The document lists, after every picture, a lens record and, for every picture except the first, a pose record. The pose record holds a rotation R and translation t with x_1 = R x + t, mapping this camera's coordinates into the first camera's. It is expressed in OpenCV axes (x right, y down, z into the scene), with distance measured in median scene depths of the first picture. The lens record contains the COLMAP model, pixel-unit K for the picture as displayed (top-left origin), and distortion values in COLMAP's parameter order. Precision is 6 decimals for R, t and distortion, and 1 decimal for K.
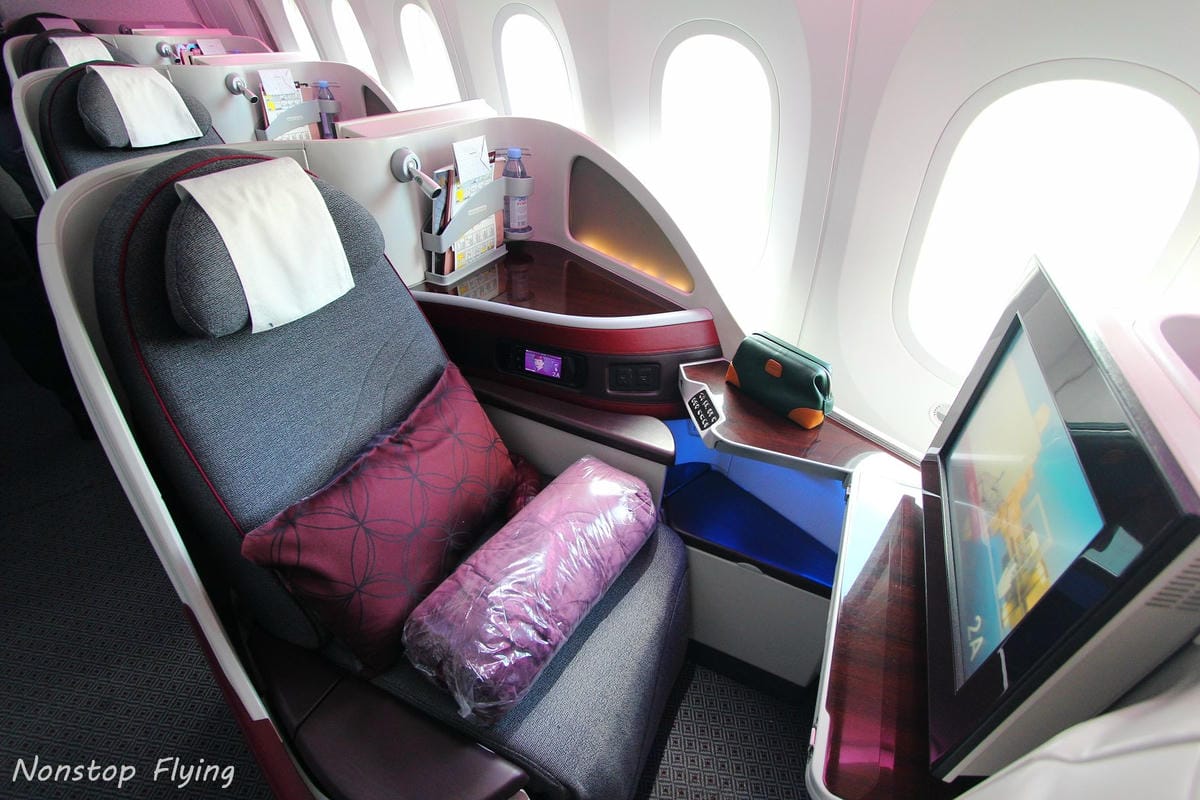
lens RADIAL K [[556.1, 0, 600.0], [0, 556.1, 400.0], [0, 0, 1]] dist [0.000221, 0.000116]
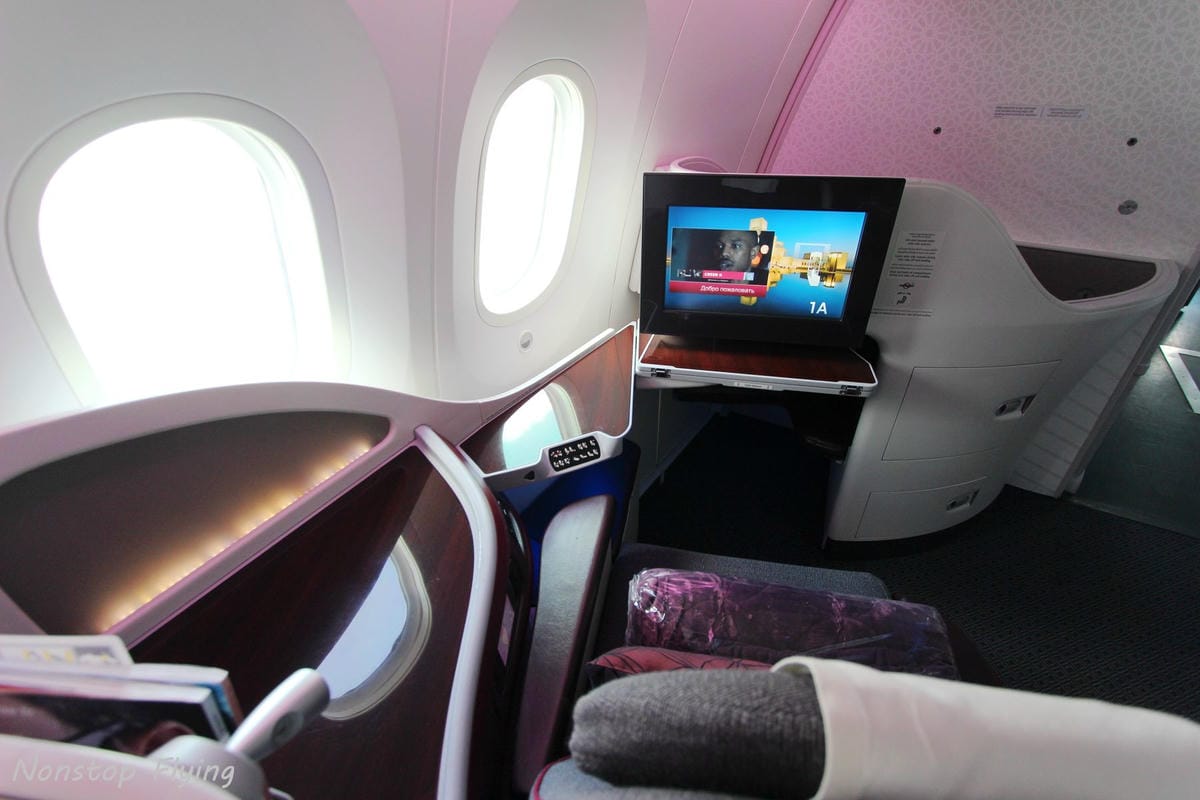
lens RADIAL K [[546.3, 0, 600.0], [0, 546.3, 400.0], [0, 0, 1]] dist [-0.019977, -0.000365]
pose [[-0.239358, -0.592689, 0.769043, -0.479519], [0.567733, 0.557111, 0.606058, -0.564382], [-0.787646, 0.581676, 0.203141, 0.706765]]
